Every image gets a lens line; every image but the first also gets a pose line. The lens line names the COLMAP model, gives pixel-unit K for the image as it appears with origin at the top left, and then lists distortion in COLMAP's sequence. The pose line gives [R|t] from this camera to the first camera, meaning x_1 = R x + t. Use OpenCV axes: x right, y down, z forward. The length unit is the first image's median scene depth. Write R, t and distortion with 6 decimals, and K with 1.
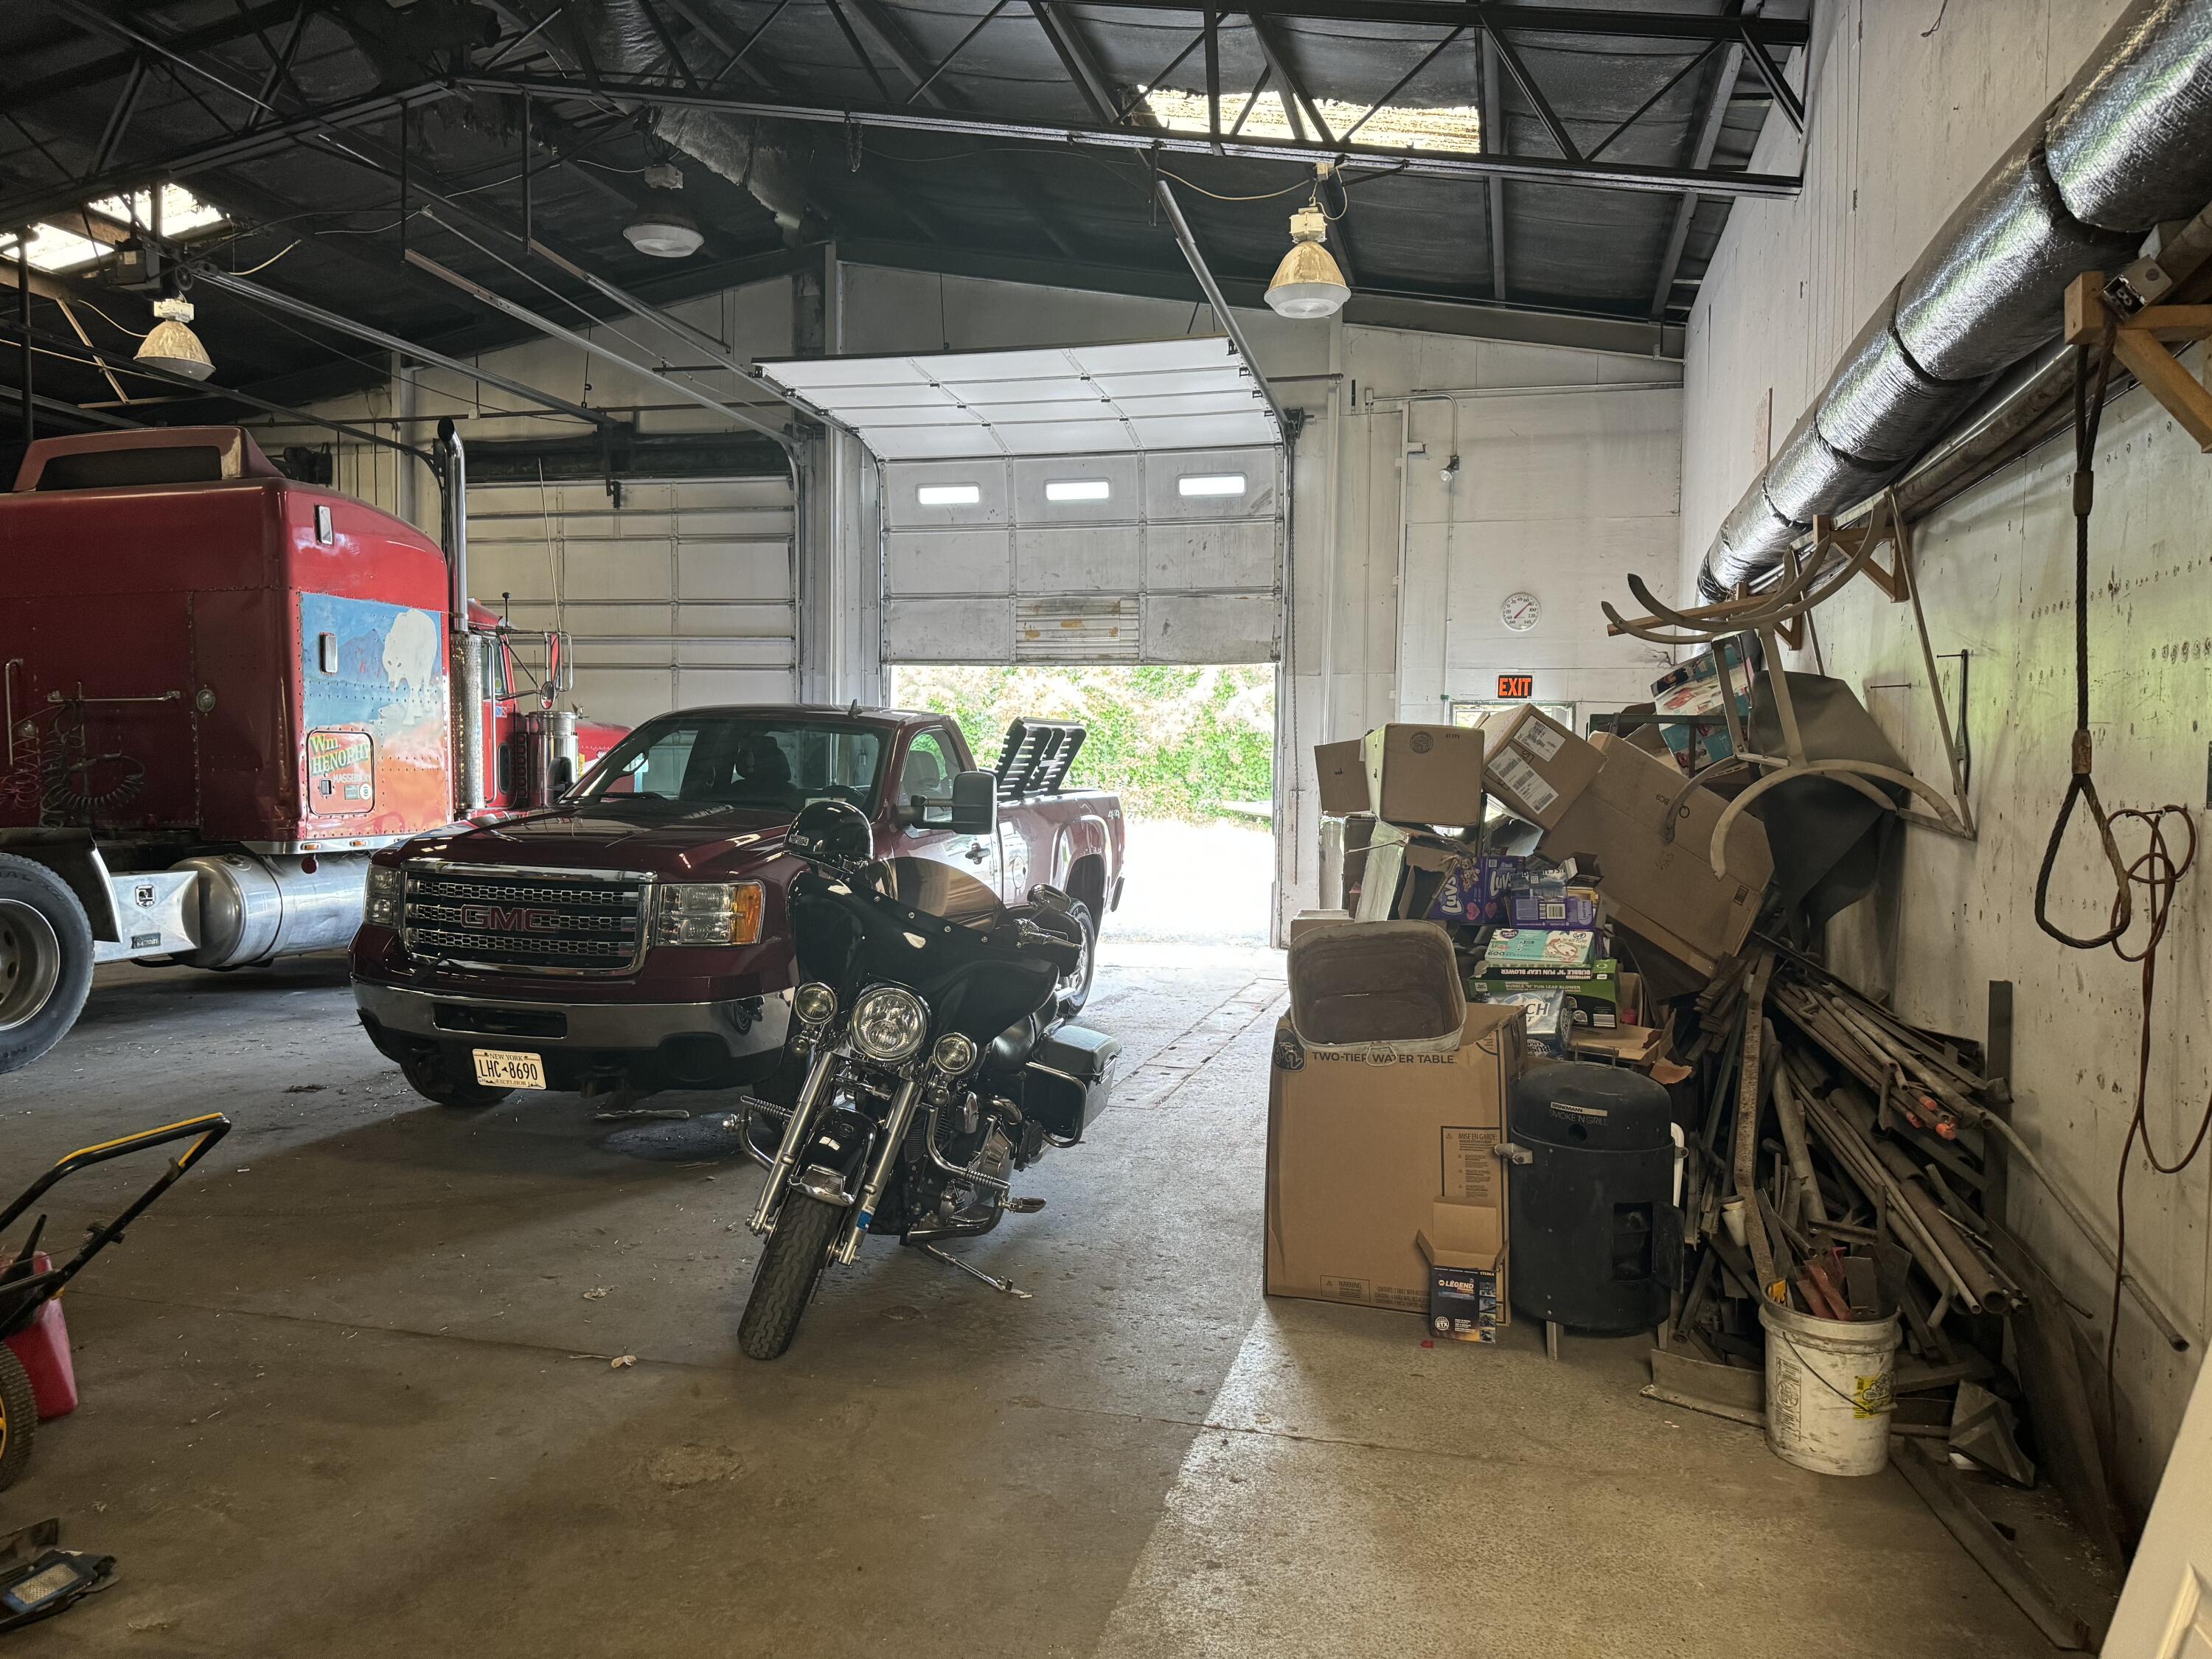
lens RADIAL K [[1545.8, 0, 1106.0], [0, 1545.8, 829.5], [0, 0, 1]] dist [0.100059, -0.151538]
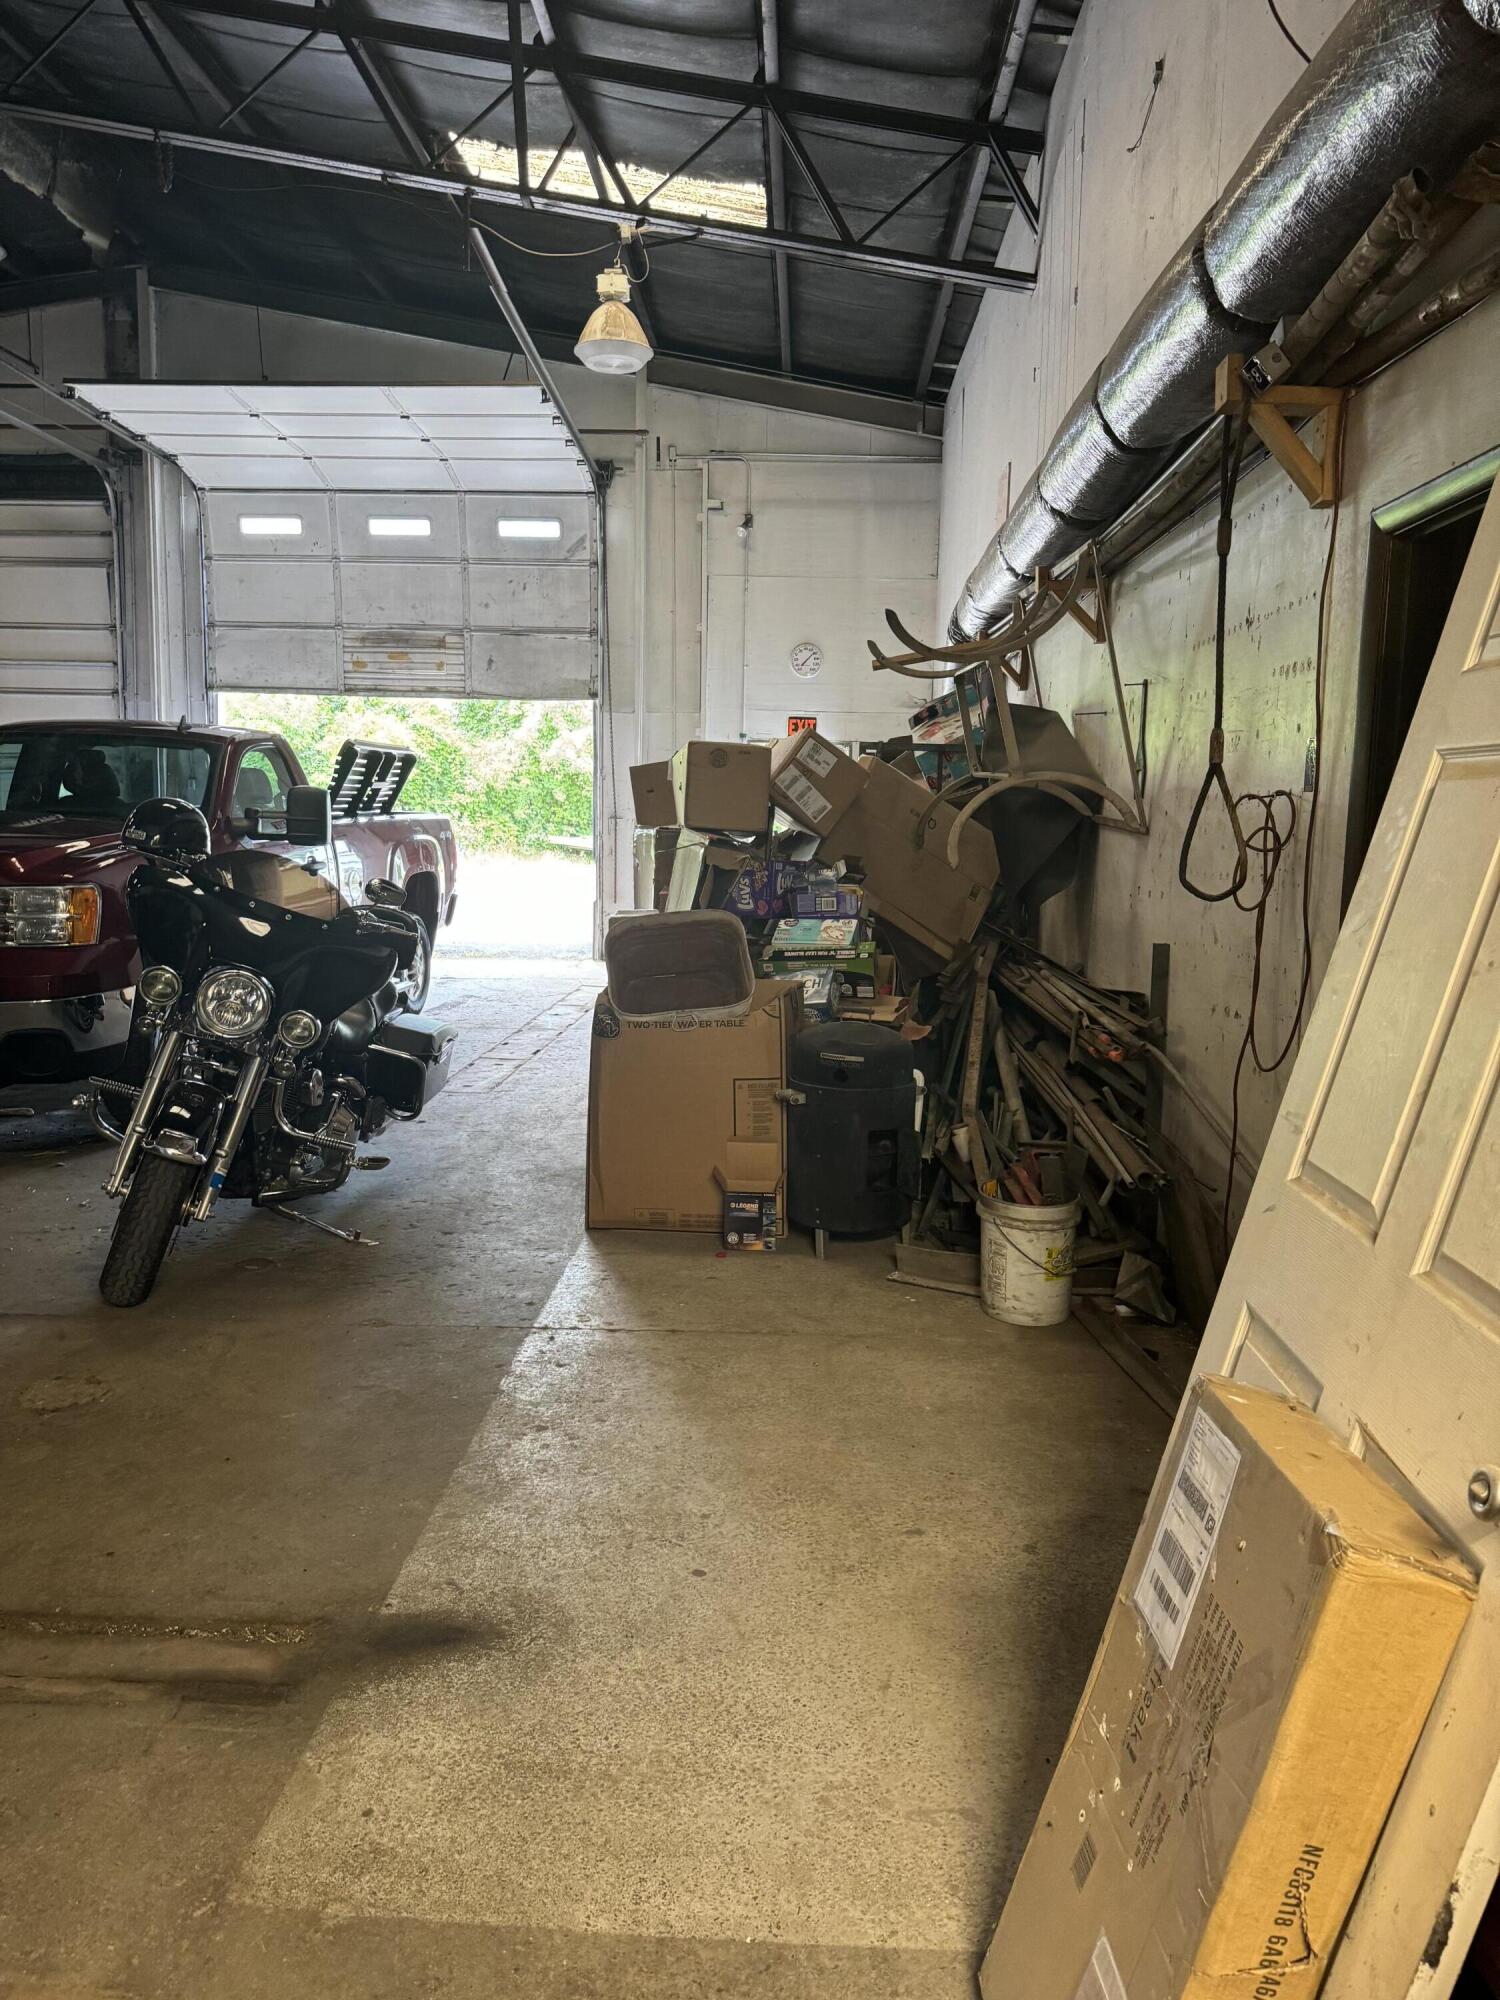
lens RADIAL K [[1394.8, 0, 750.0], [0, 1394.8, 1000.0], [0, 0, 1]] dist [0.135566, -0.268638]
pose [[0.976588, -0.024446, 0.213724, 0.000901], [0.003987, 0.995408, 0.095638, 0.022155], [-0.215081, -0.092547, 0.972201, -0.026884]]
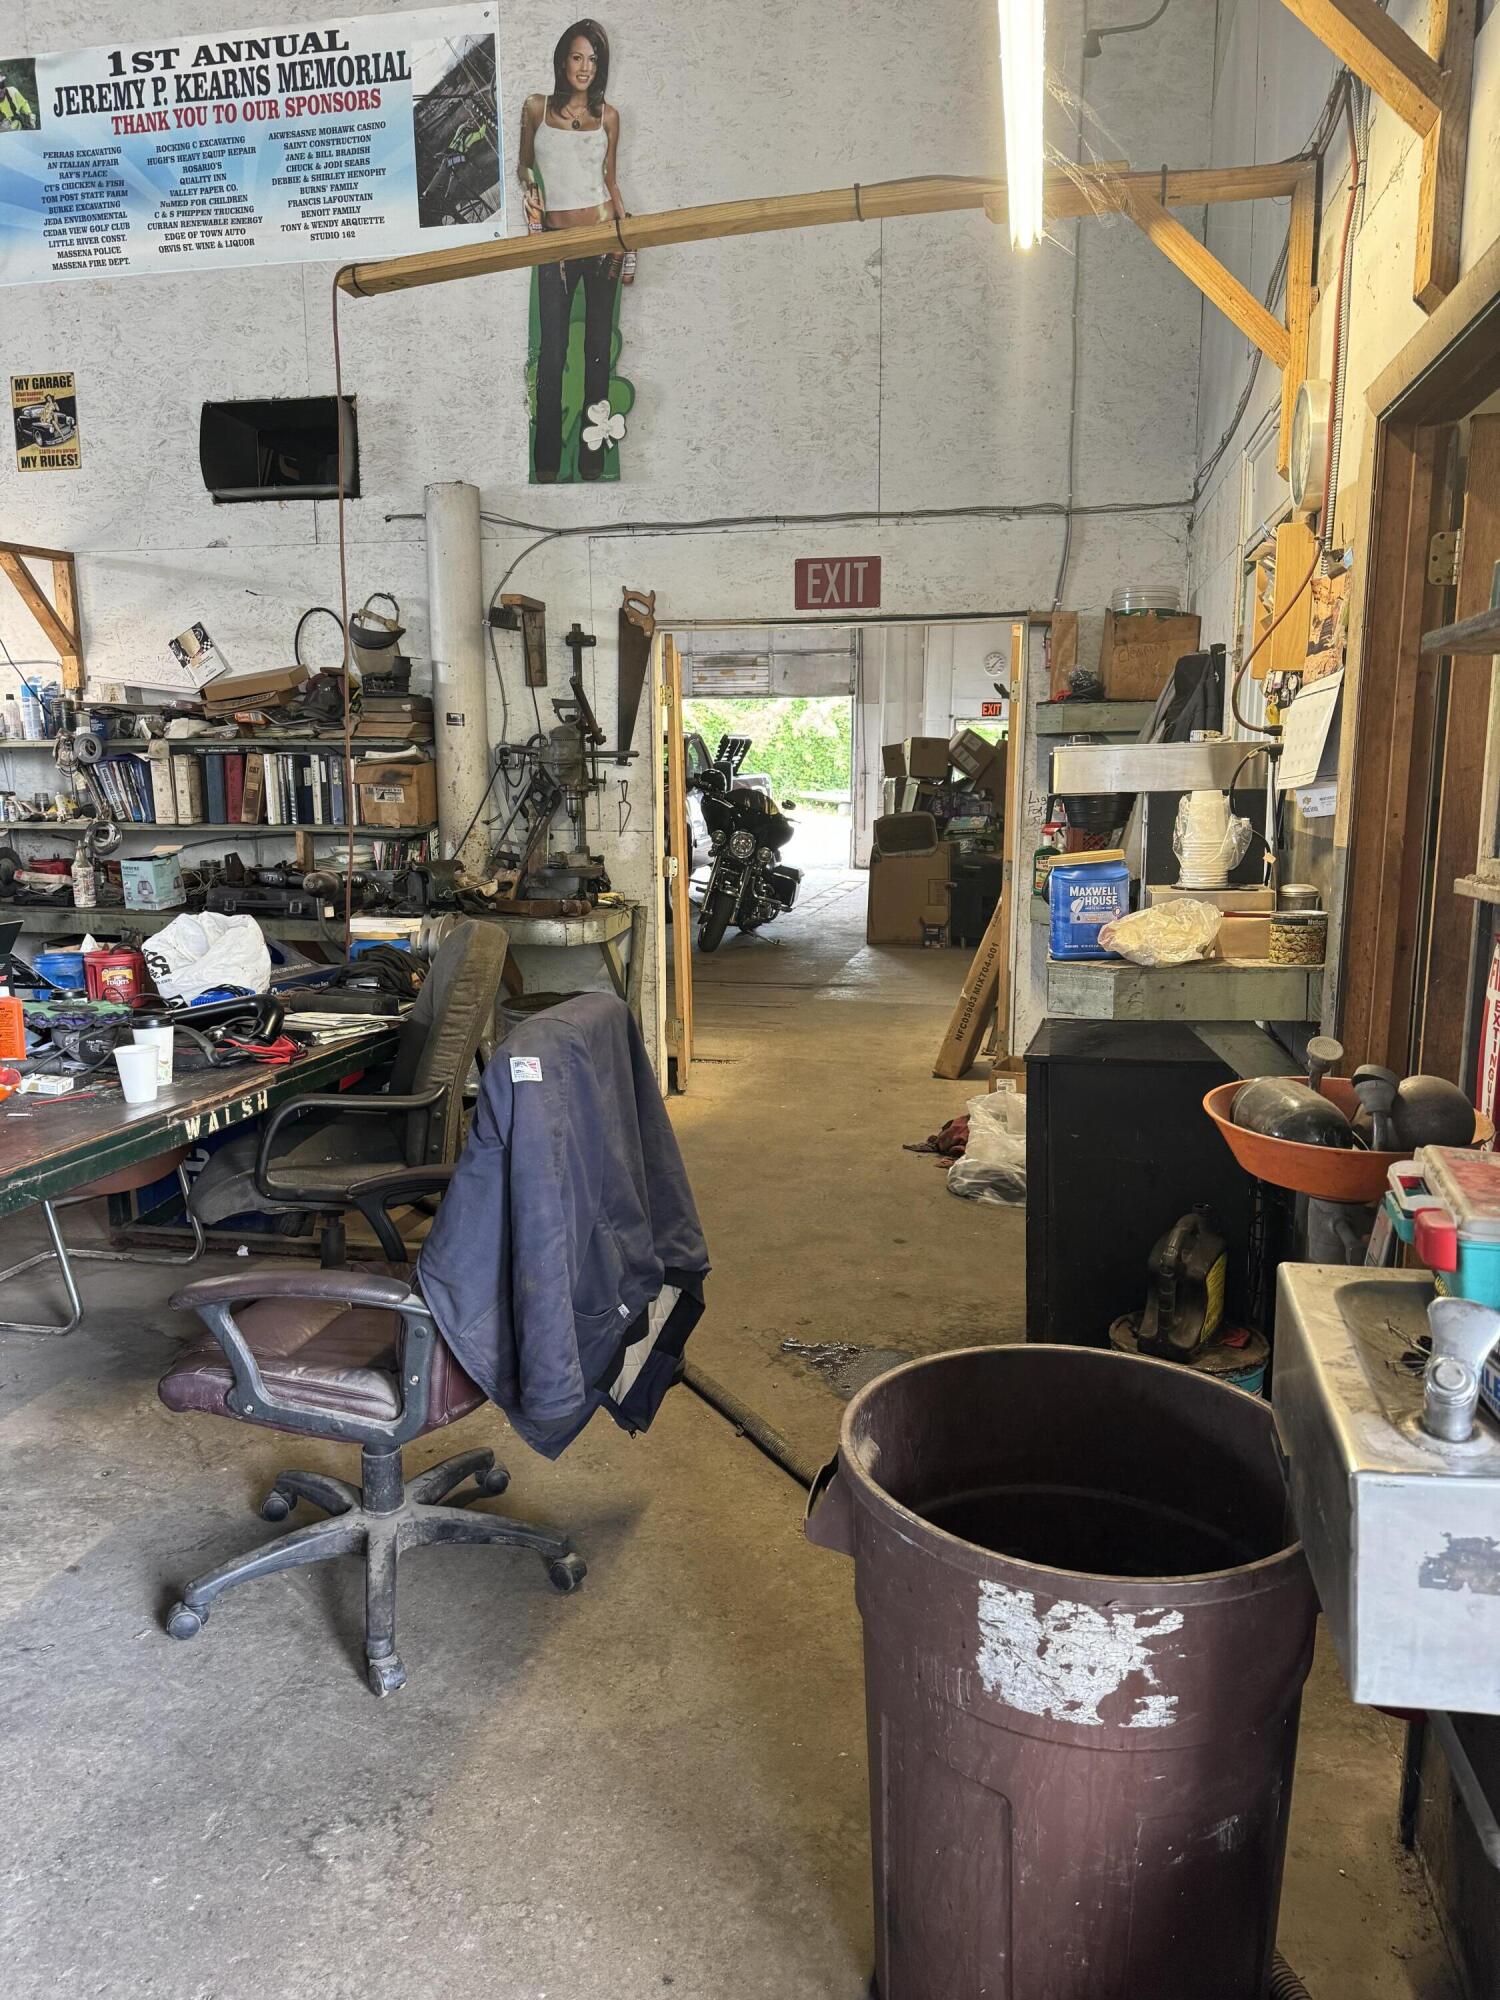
lens RADIAL K [[1397.6, 0, 750.0], [0, 1397.6, 1000.0], [0, 0, 1]] dist [0.100059, -0.151538]
pose [[0.998393, -0.024355, 0.051159, -0.201579], [0.017880, 0.992194, 0.123417, 0.067292], [-0.053766, -0.122304, 0.991035, -1.260258]]
